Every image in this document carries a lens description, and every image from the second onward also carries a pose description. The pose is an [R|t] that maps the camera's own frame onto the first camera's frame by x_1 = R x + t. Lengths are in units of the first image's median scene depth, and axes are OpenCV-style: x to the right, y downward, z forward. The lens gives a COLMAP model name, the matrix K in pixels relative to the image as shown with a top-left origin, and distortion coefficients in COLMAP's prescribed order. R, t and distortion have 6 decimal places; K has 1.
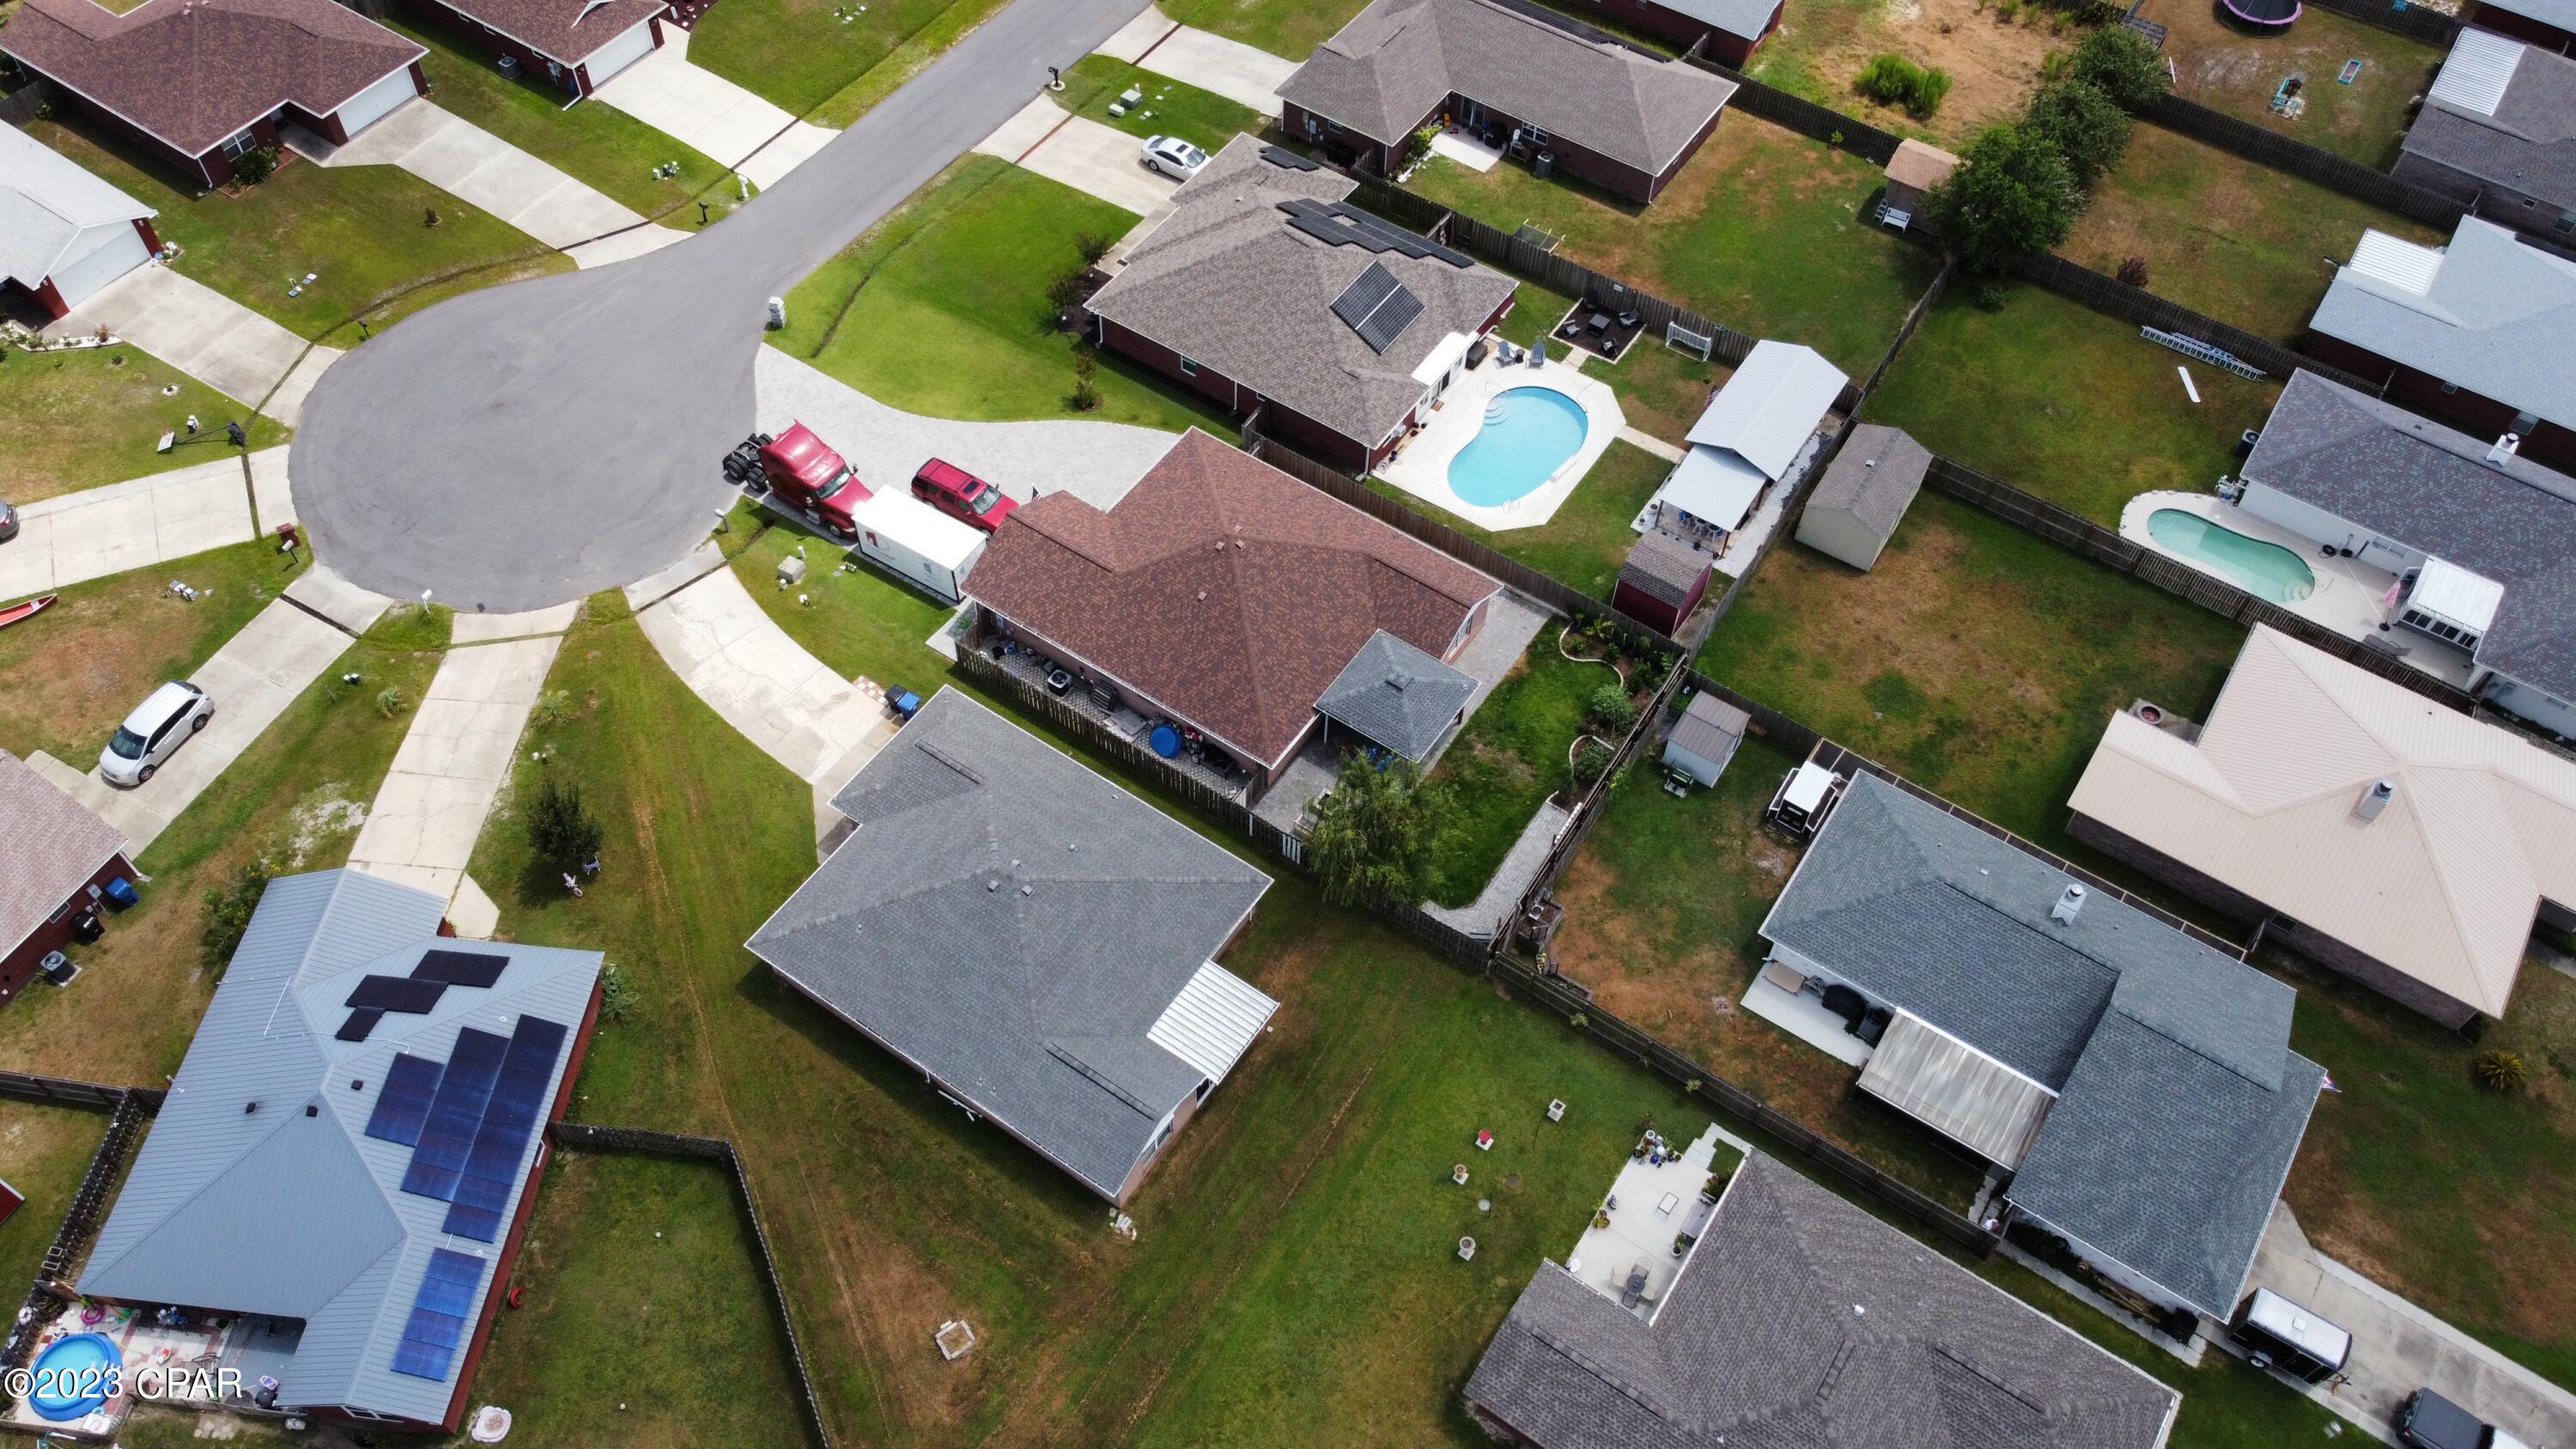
lens RADIAL K [[1956.4, 0, 1279.0], [0, 1956.4, 700.2], [0, 0, 1]] dist [0.002744, -0.008924]
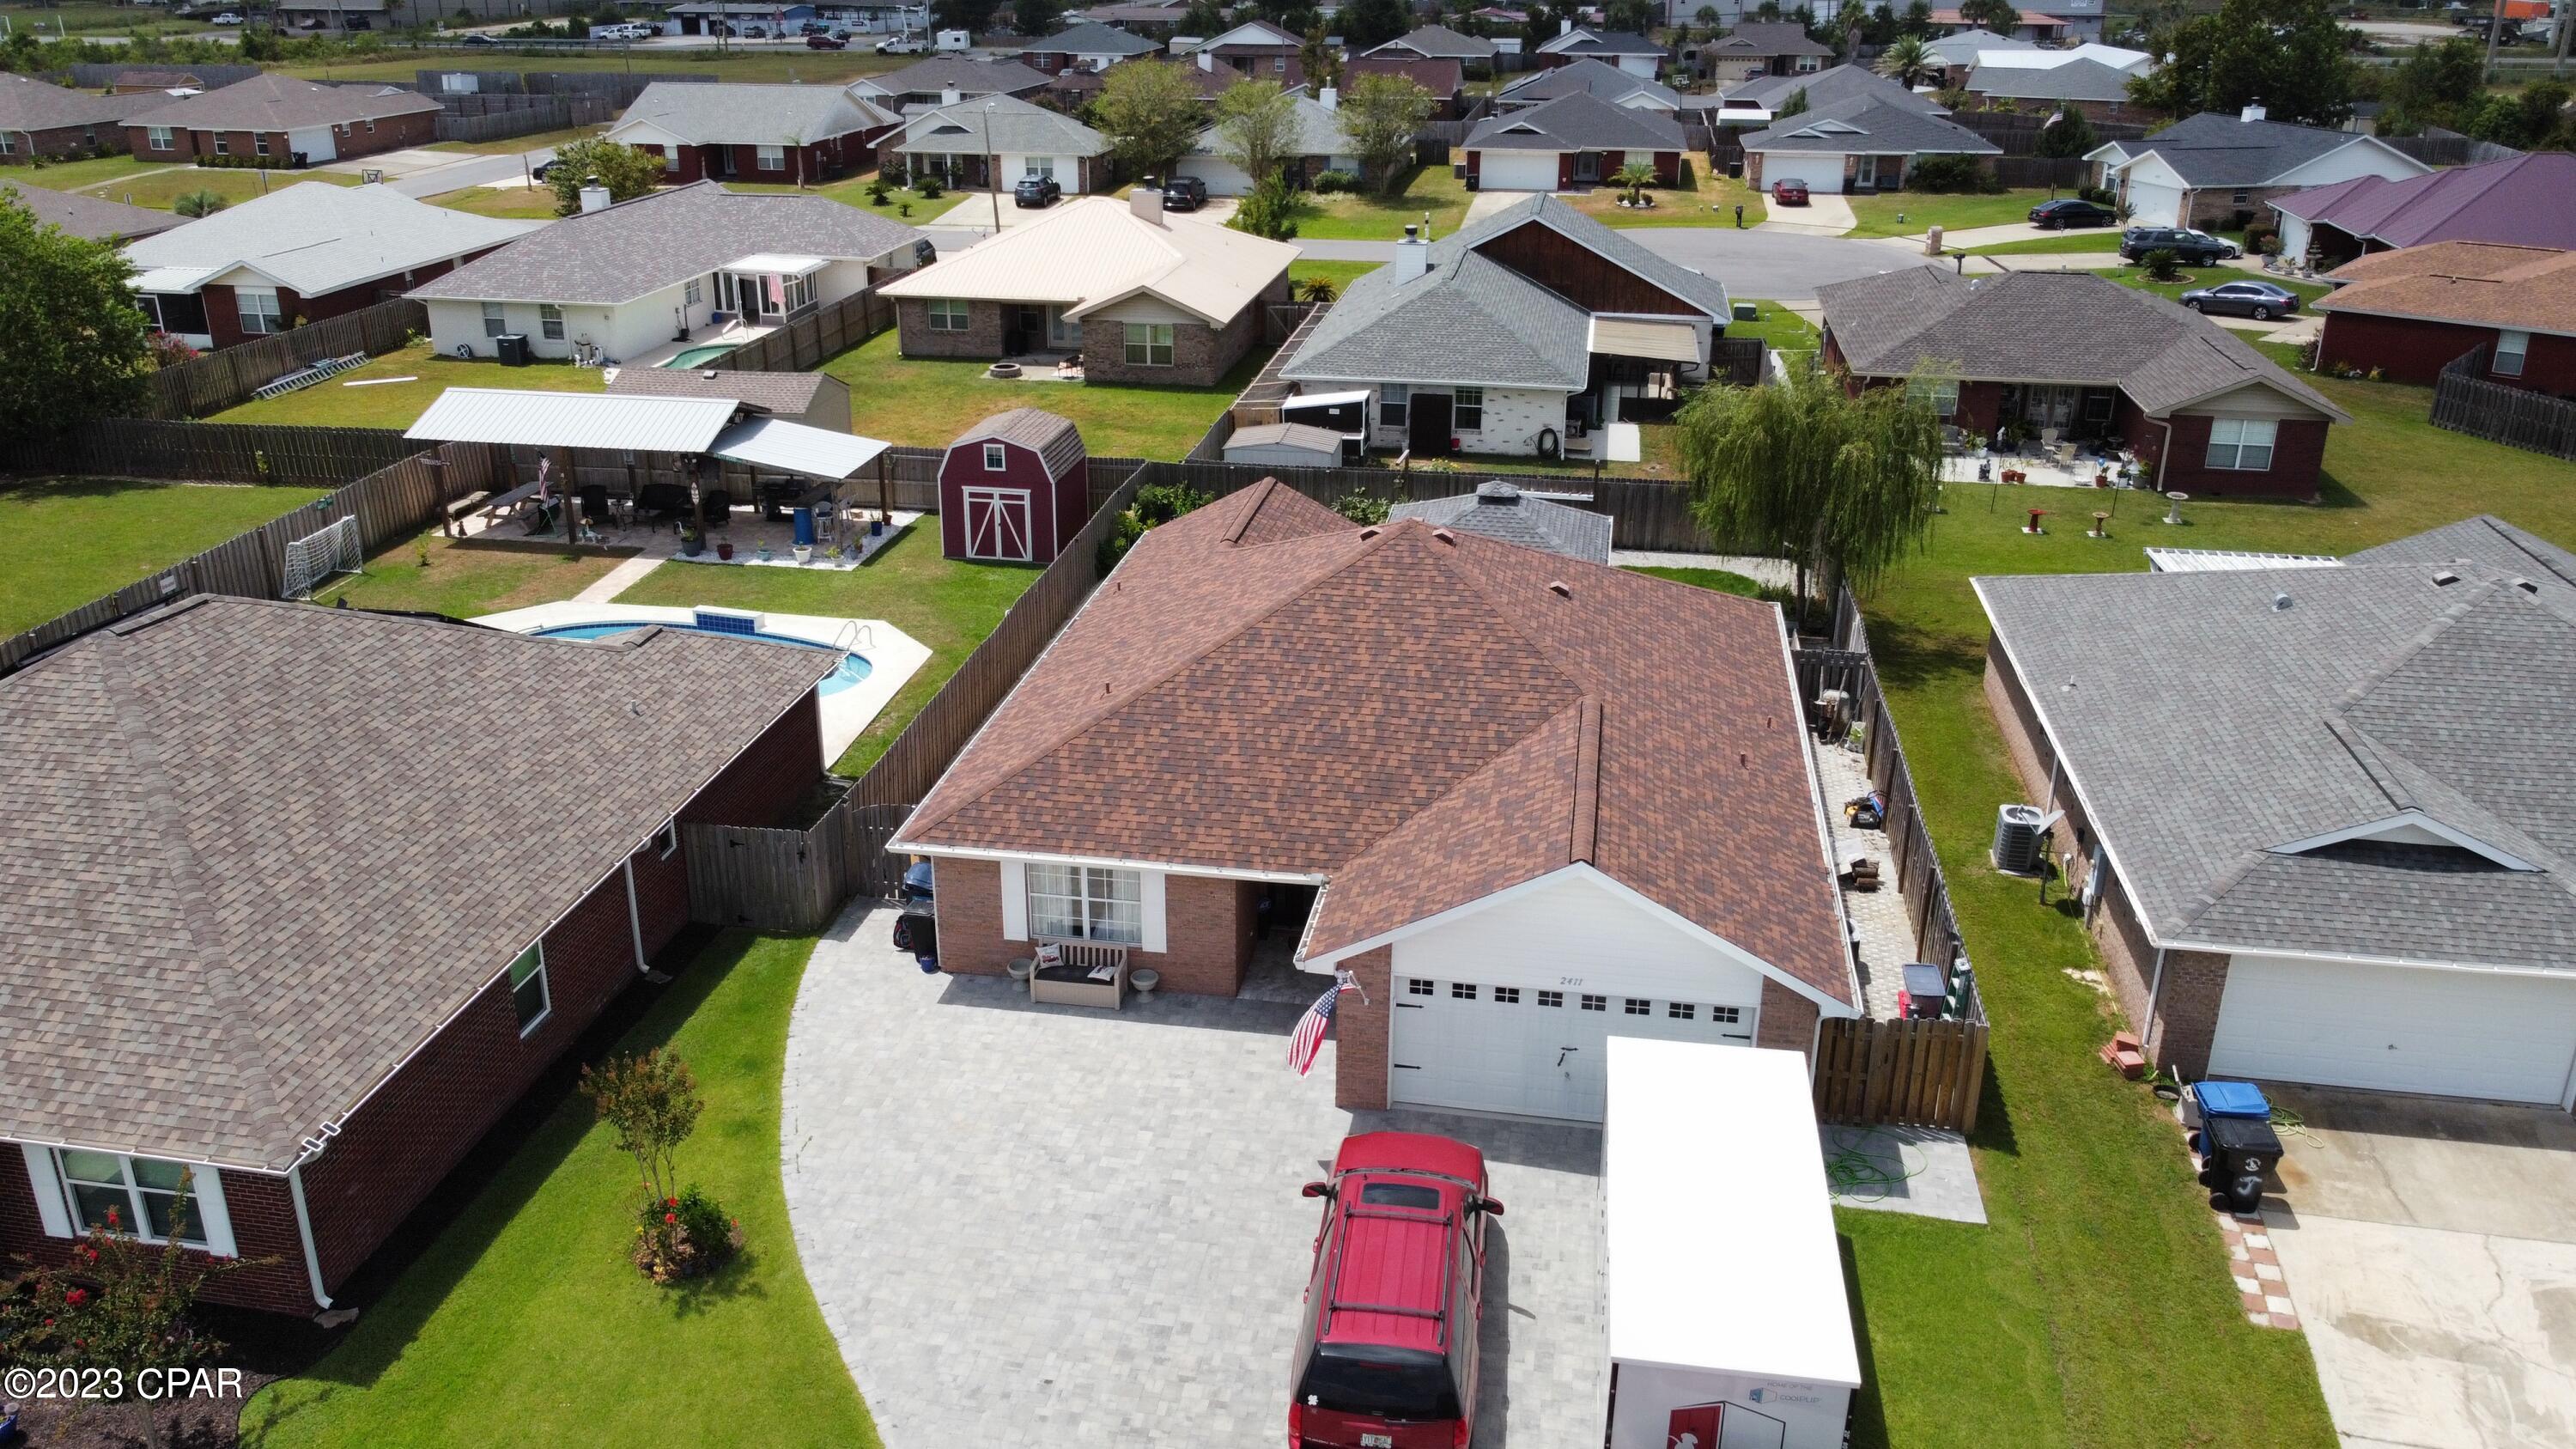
lens RADIAL K [[1956.4, 0, 1279.0], [0, 1956.4, 700.2], [0, 0, 1]] dist [0.002744, -0.008924]
pose [[-0.414039, -0.354377, 0.838444, -0.339675], [0.719612, 0.436643, 0.539909, -0.283639], [-0.557432, 0.826898, 0.074226, 0.936219]]
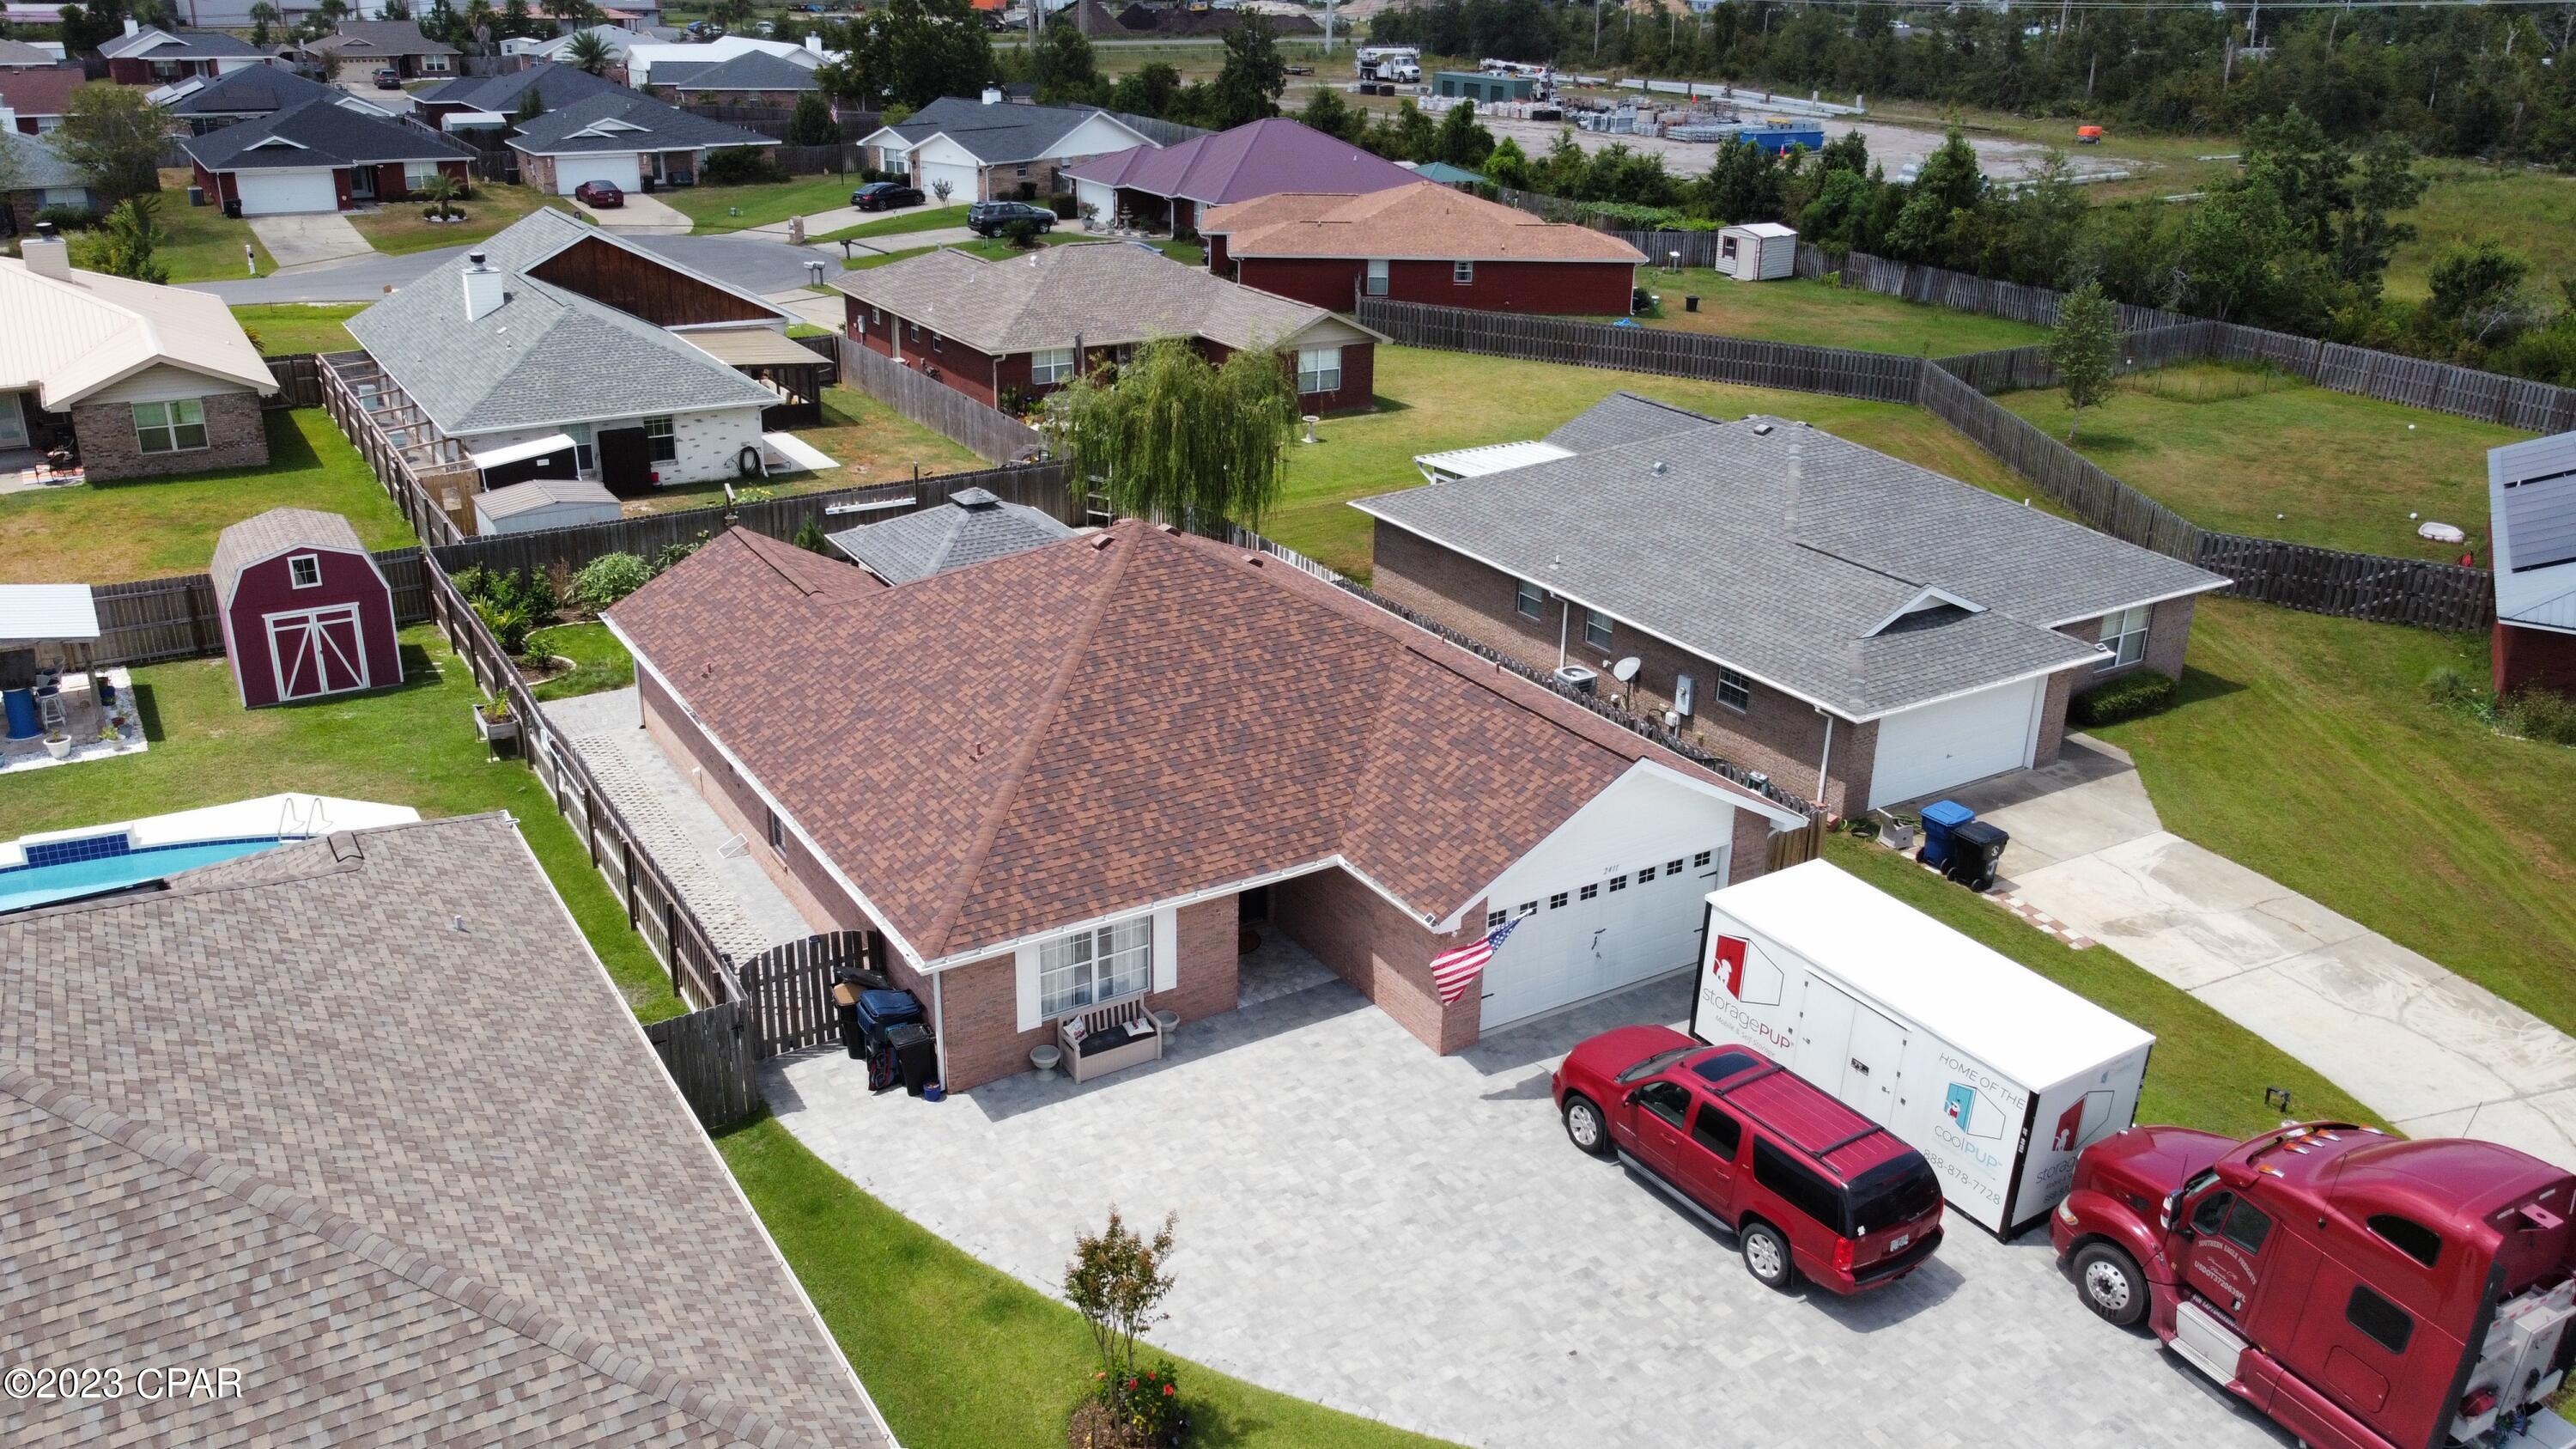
lens RADIAL K [[1956.4, 0, 1279.0], [0, 1956.4, 700.2], [0, 0, 1]] dist [0.002744, -0.008924]
pose [[-0.913721, -0.181879, 0.363366, -0.192030], [0.300164, 0.300634, 0.905274, -0.401617], [-0.273890, 0.936237, -0.220102, 1.029538]]
